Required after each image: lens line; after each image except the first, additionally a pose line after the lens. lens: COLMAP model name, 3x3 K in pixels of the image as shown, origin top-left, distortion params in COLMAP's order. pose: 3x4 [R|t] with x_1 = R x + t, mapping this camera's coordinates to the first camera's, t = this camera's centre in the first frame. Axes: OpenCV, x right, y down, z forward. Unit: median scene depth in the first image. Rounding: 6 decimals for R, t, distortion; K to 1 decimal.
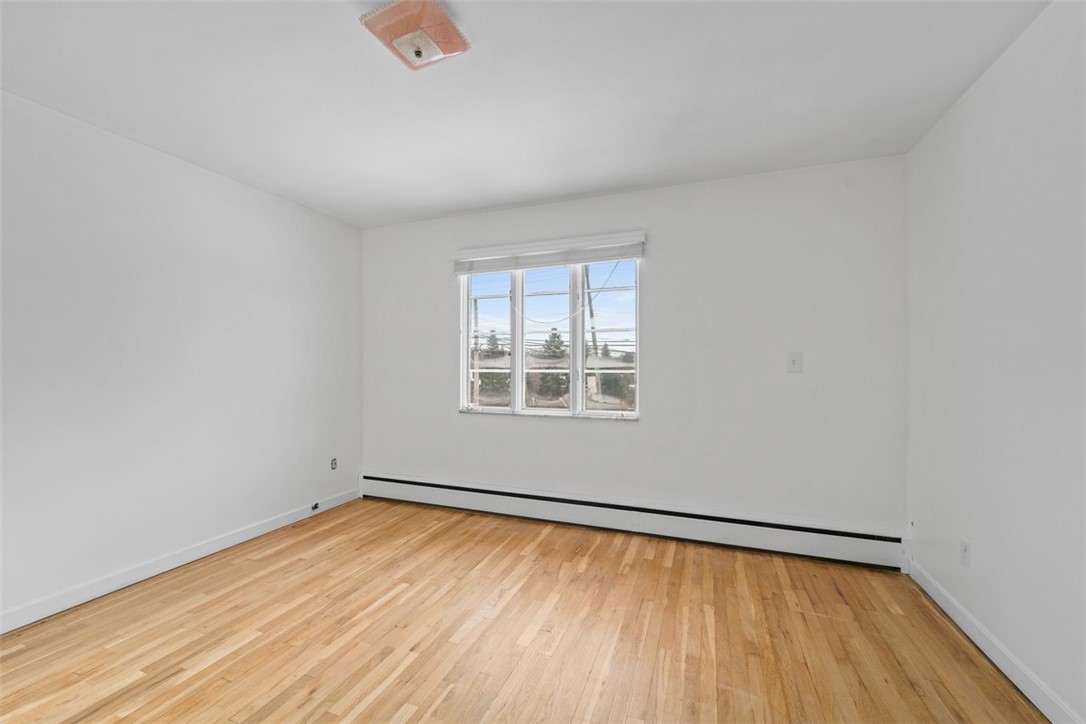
lens RADIAL K [[433.7, 0, 543.0], [0, 433.7, 362.0], [0, 0, 1]] dist [-0.002761, -0.000690]
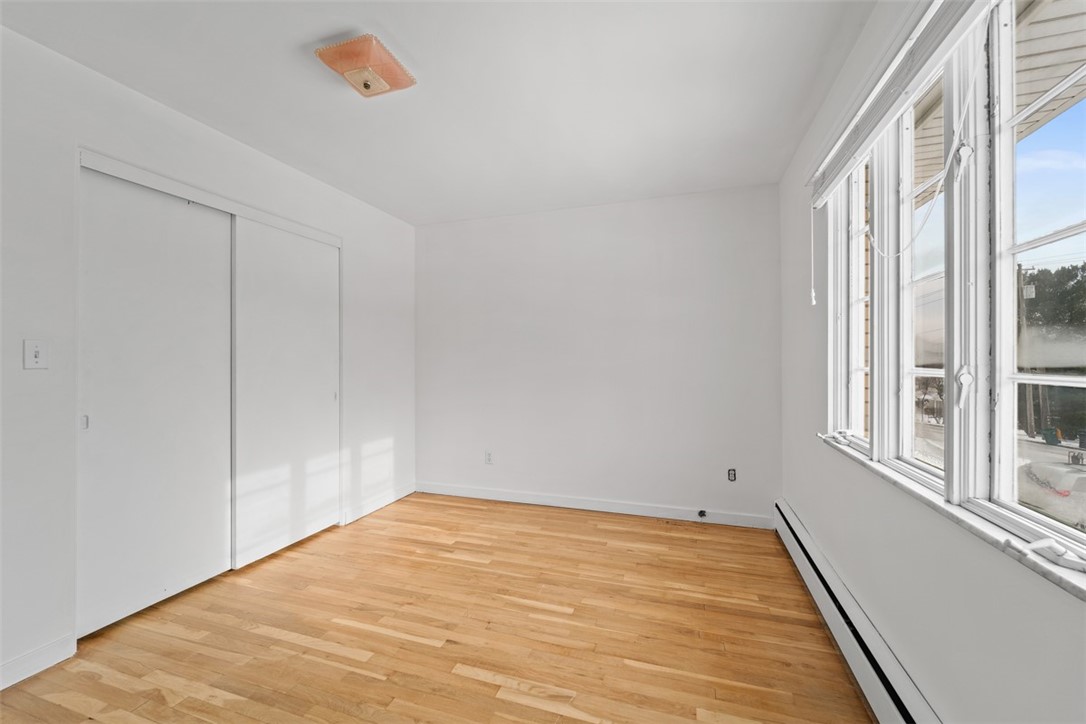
lens RADIAL K [[435.5, 0, 540.6], [0, 435.5, 358.9], [0, 0, 1]] dist [-0.000114, -0.000223]
pose [[0.039131, -0.003267, -0.999229, 0.481478], [0.009632, 0.999949, -0.002892, 0.007579], [0.999188, -0.009512, 0.039160, 0.787013]]
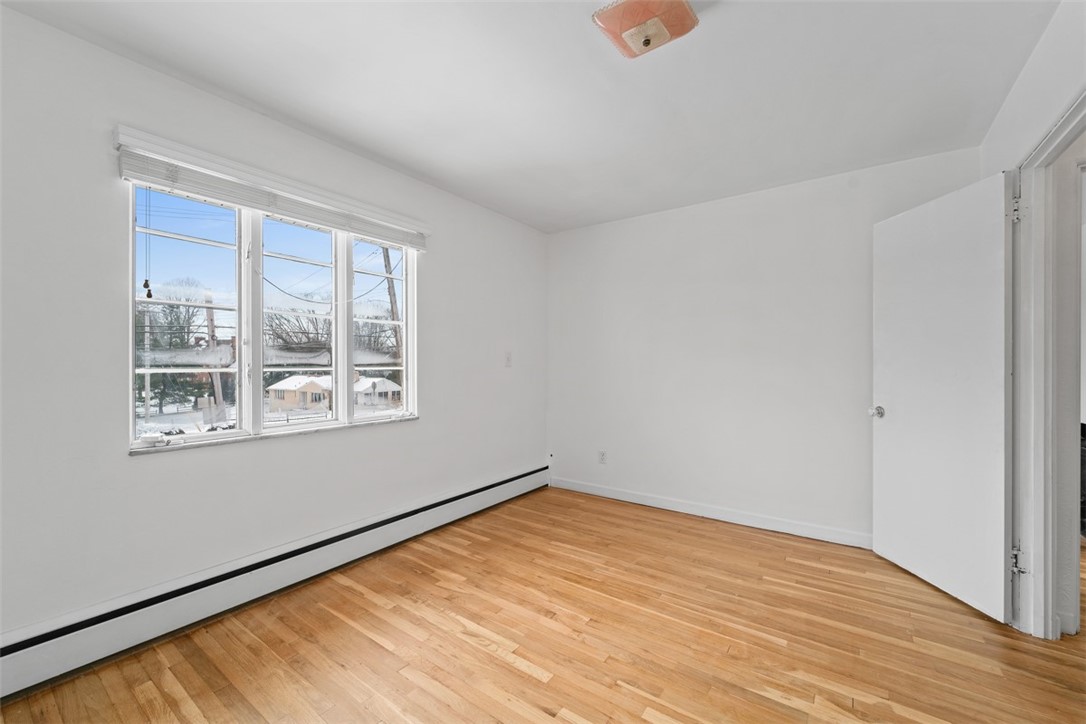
lens RADIAL K [[437.3, 0, 540.1], [0, 437.3, 363.0], [0, 0, 1]] dist [-0.001052, -0.000382]
pose [[0.256469, -0.002077, 0.966550, -0.725089], [-0.006700, 0.999970, 0.003927, 0.006775], [-0.966529, -0.007483, 0.256447, 0.546987]]
